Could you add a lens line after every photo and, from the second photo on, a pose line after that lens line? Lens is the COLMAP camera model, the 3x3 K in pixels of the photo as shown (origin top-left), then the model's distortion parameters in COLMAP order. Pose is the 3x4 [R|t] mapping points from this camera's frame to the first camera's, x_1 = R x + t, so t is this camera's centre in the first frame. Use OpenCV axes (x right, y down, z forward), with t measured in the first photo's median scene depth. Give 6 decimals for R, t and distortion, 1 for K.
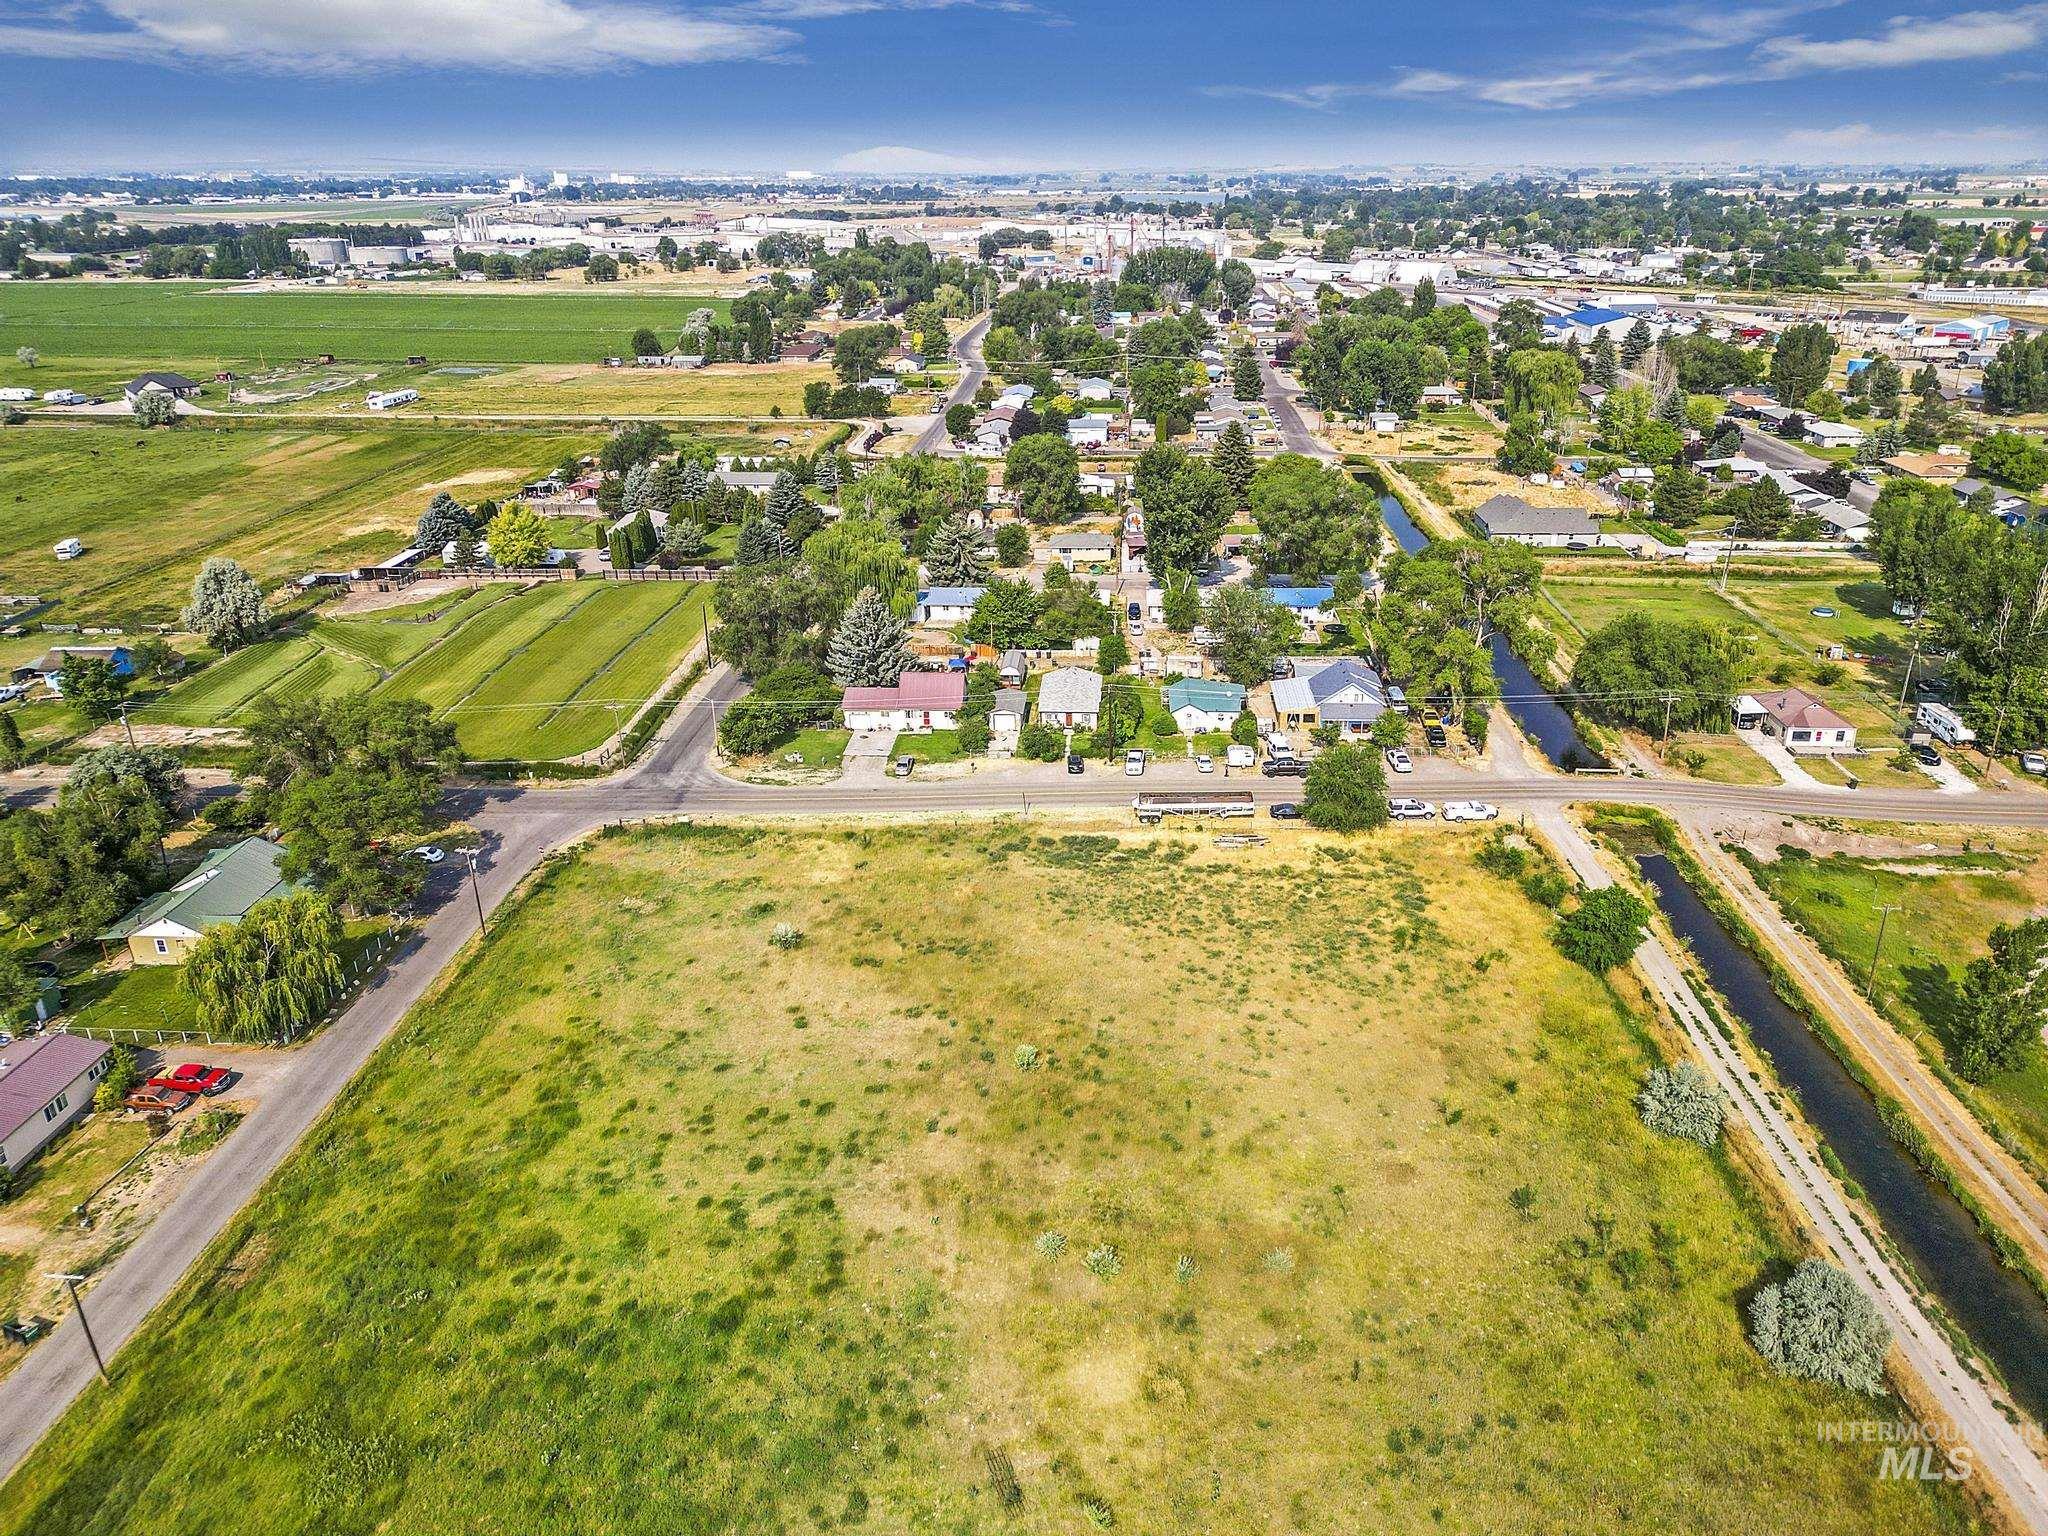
lens RADIAL K [[1401.4, 0, 1062.5], [0, 1401.4, 762.4], [0, 0, 1]] dist [0.085938, -0.088612]
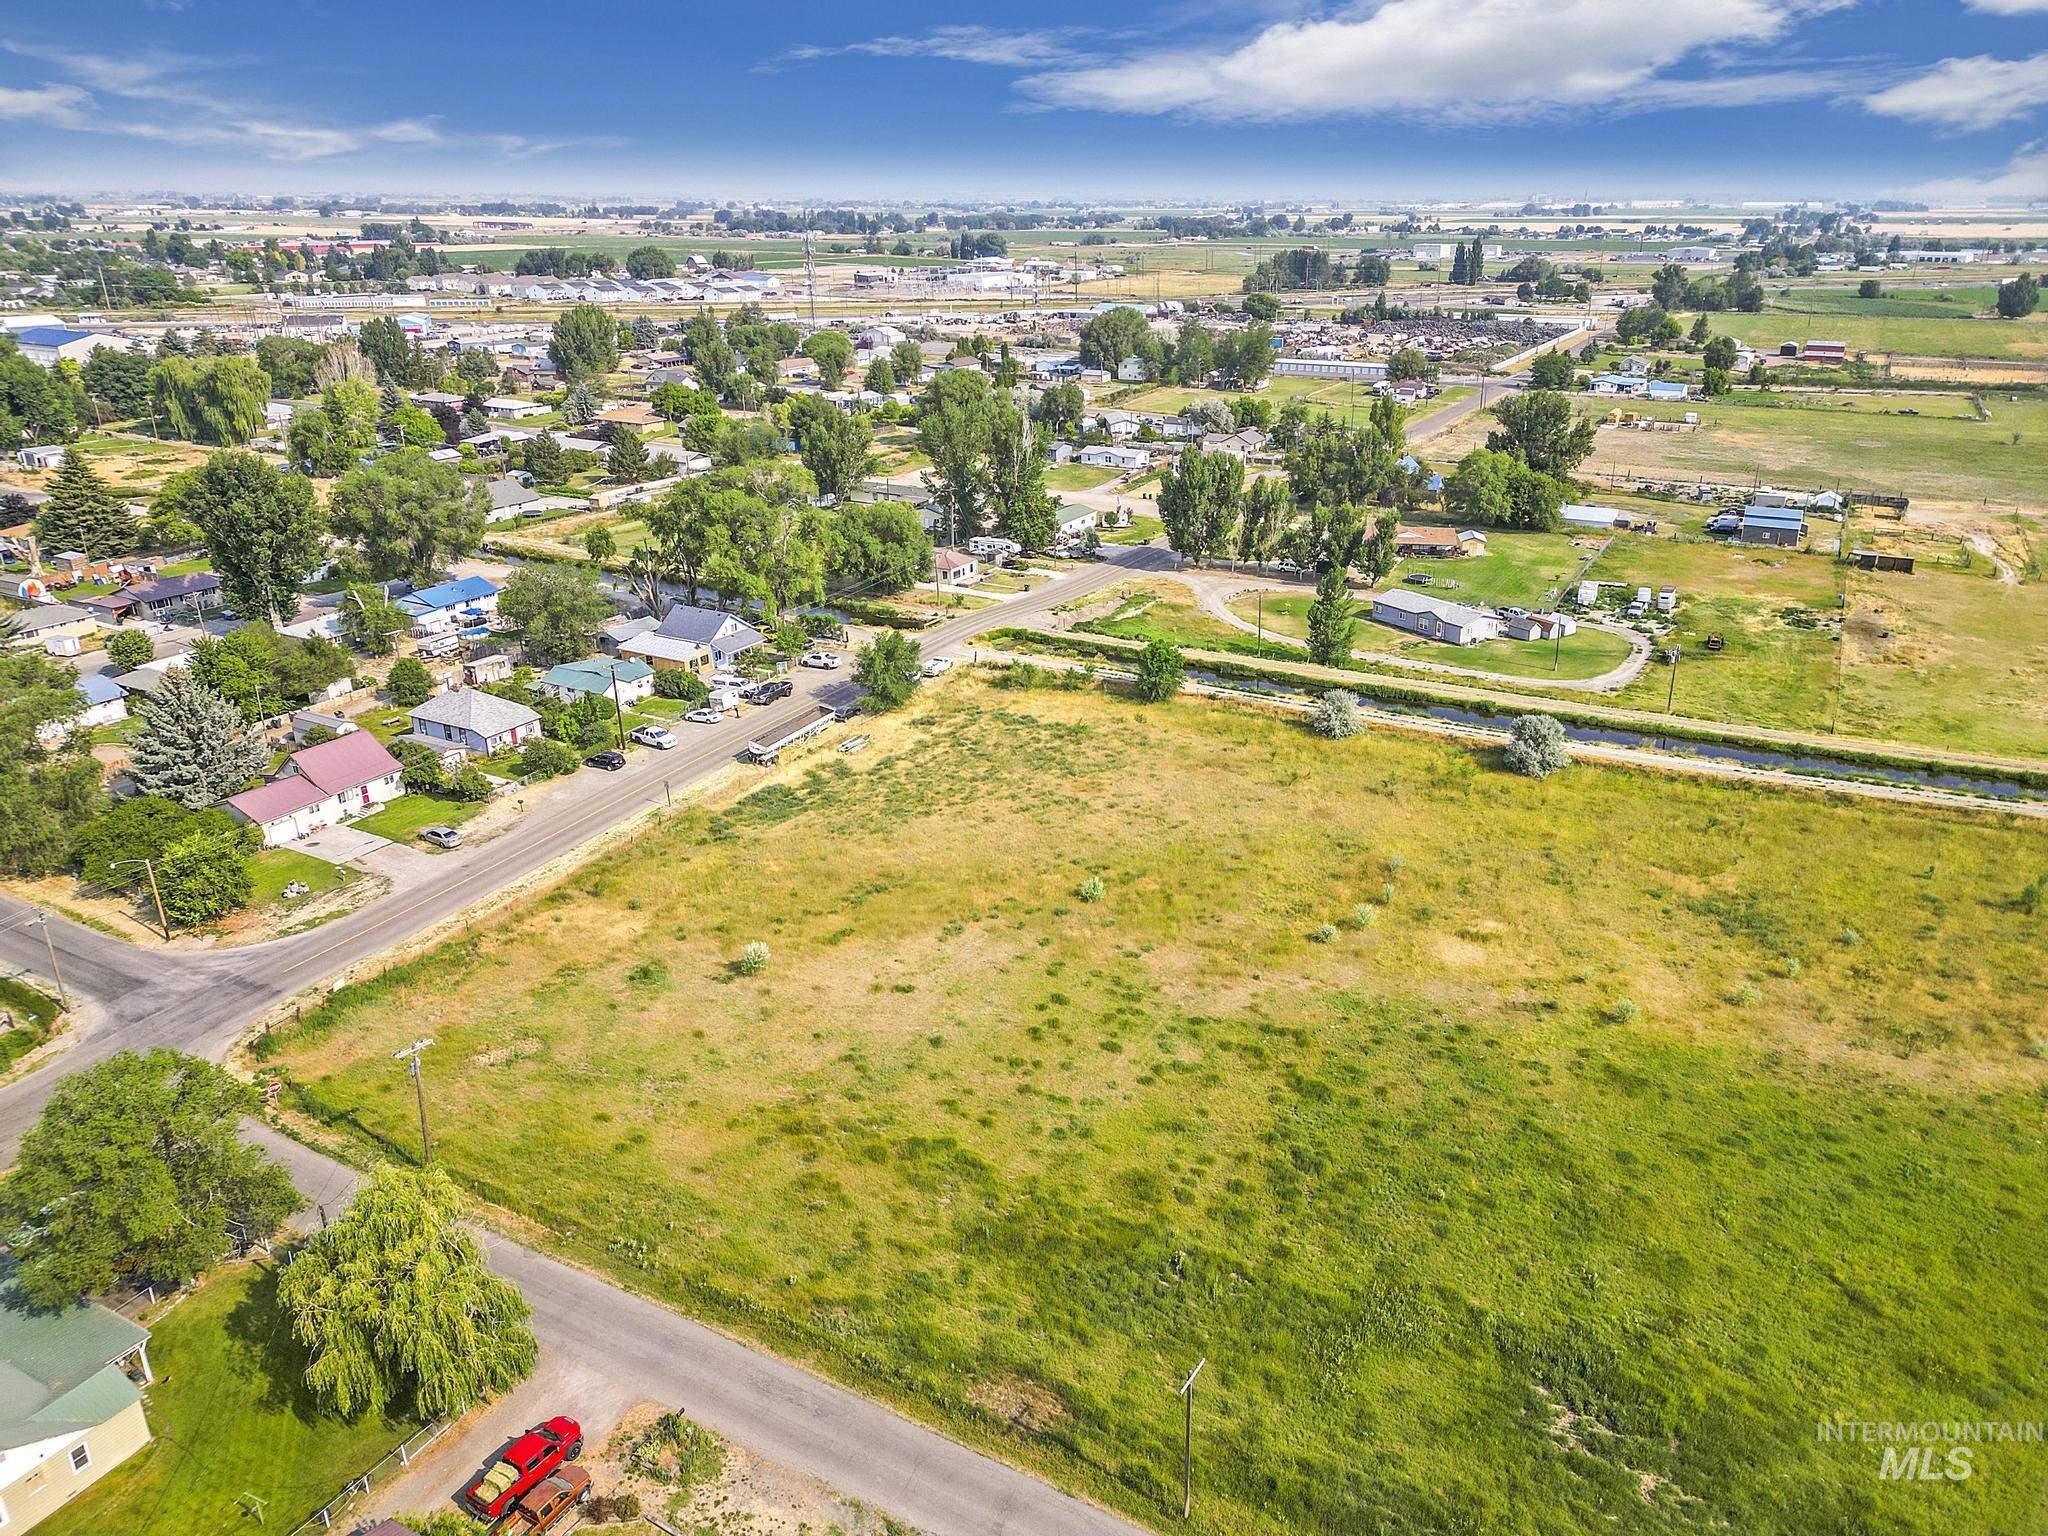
lens RADIAL K [[1396.3, 0, 1060.4], [0, 1396.3, 748.3], [0, 0, 1]] dist [0.086265, -0.098717]
pose [[0.442638, -0.321428, 0.837111, -0.251446], [0.341338, 0.923662, 0.174173, -0.026376], [-0.829192, 0.208642, 0.518564, 0.113119]]
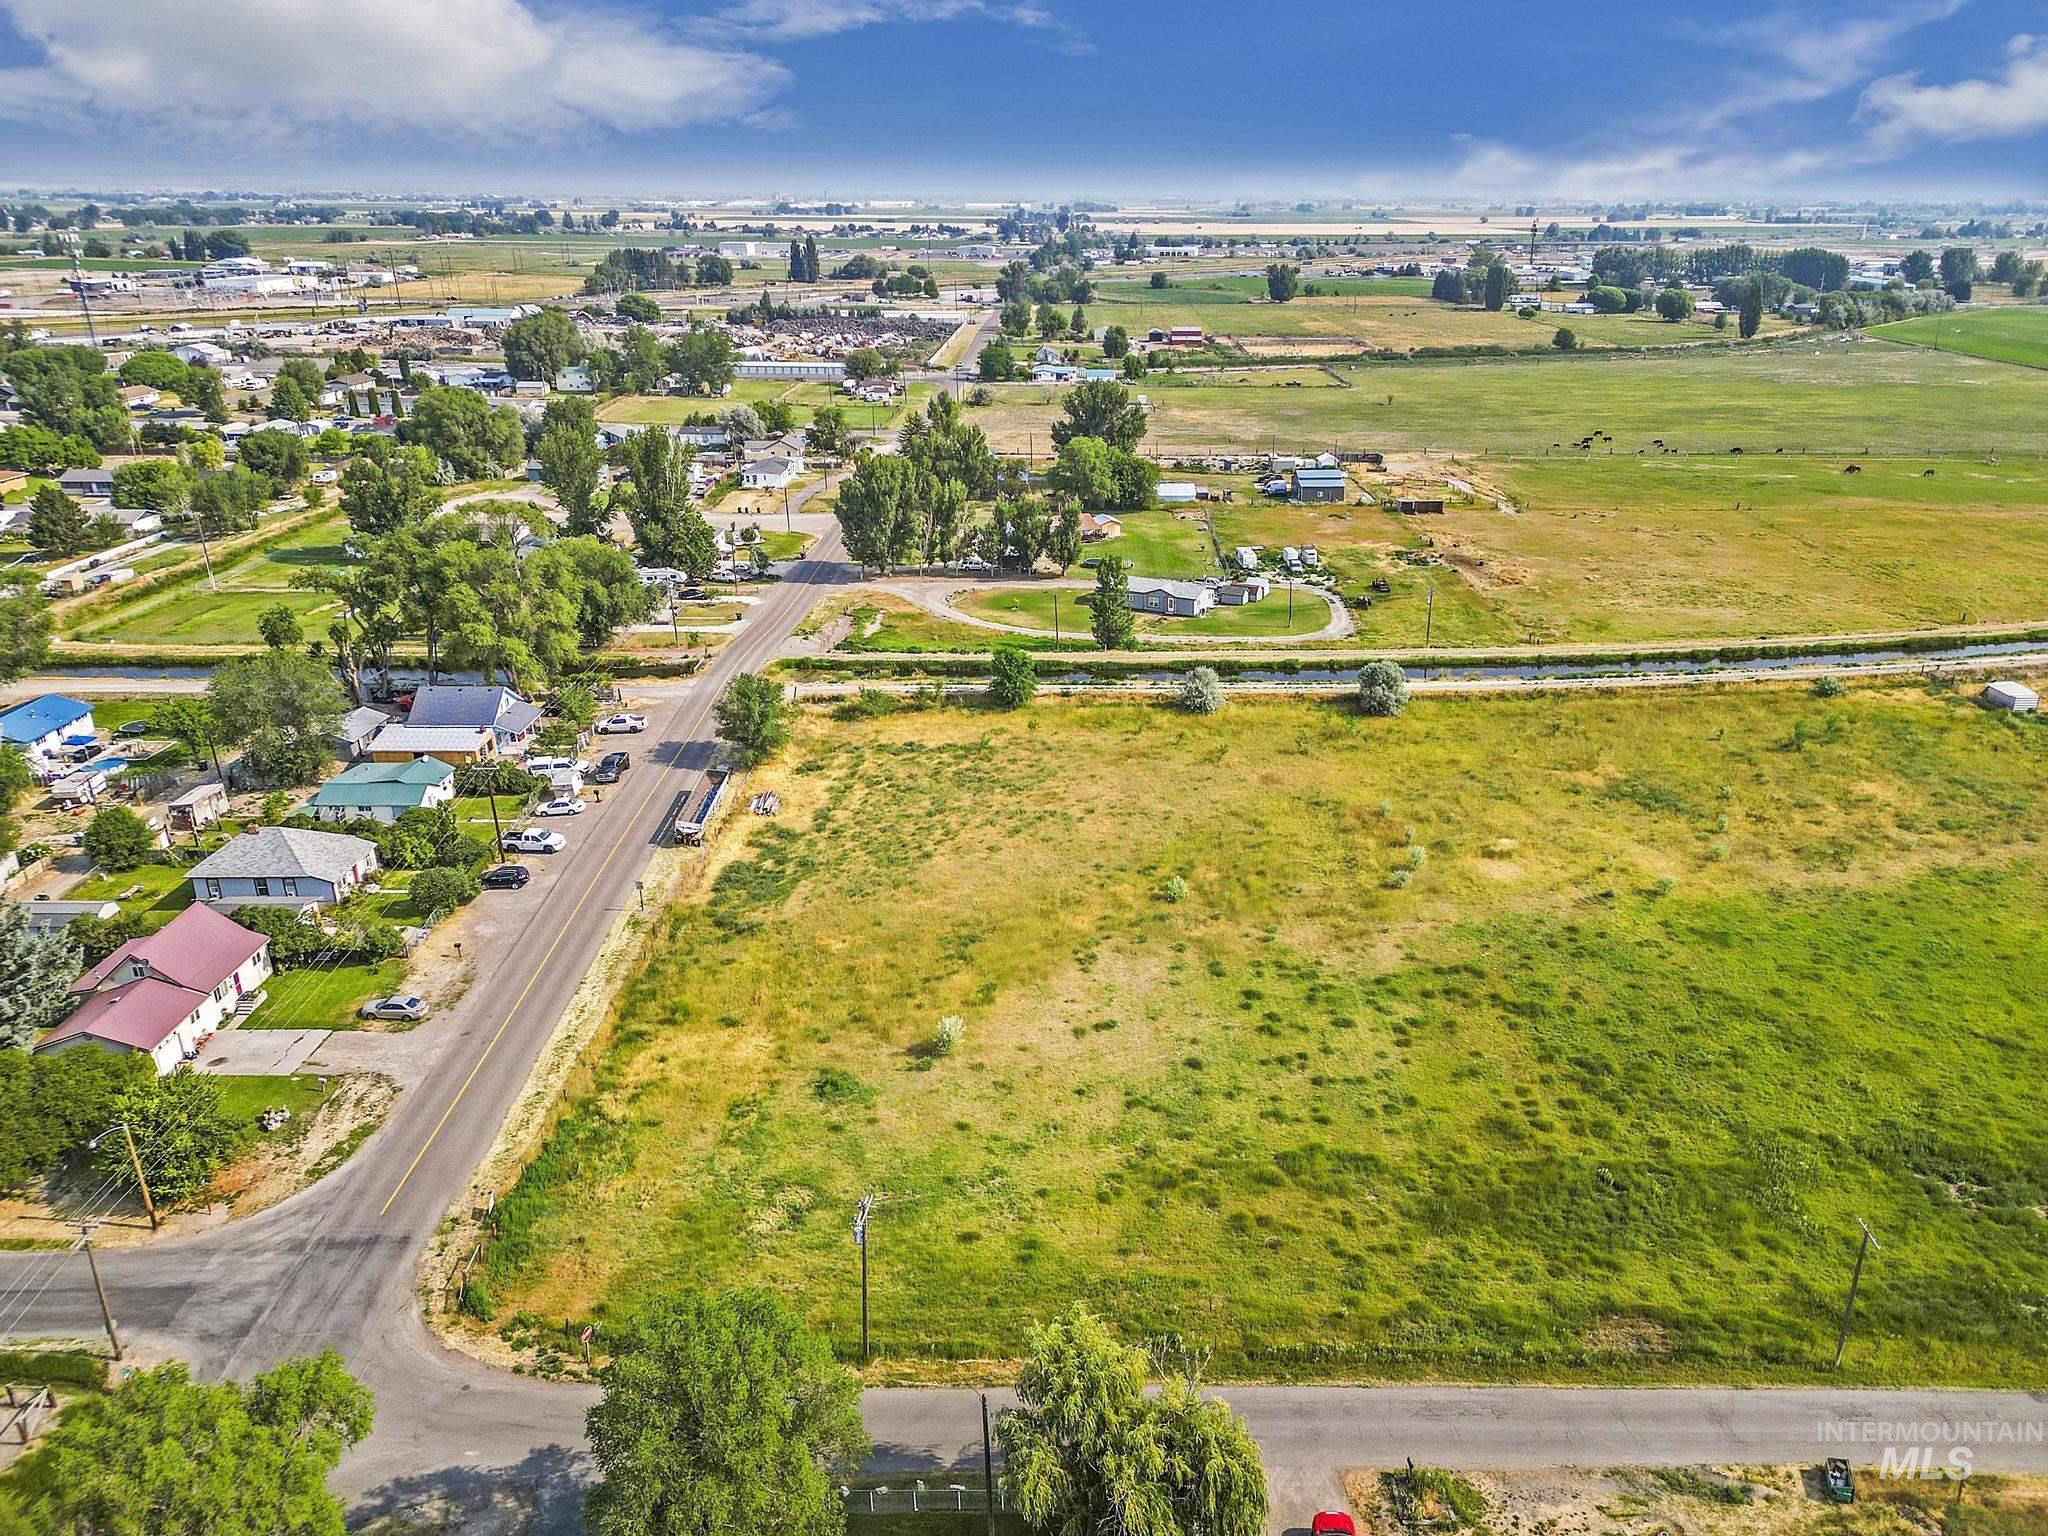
lens RADIAL K [[1401.4, 0, 1062.5], [0, 1401.4, 762.4], [0, 0, 1]] dist [0.085938, -0.088612]
pose [[-0.039375, -0.366639, 0.929530, -0.277892], [0.380698, 0.854585, 0.353204, -0.083779], [-0.923861, 0.367777, 0.105930, 0.250010]]
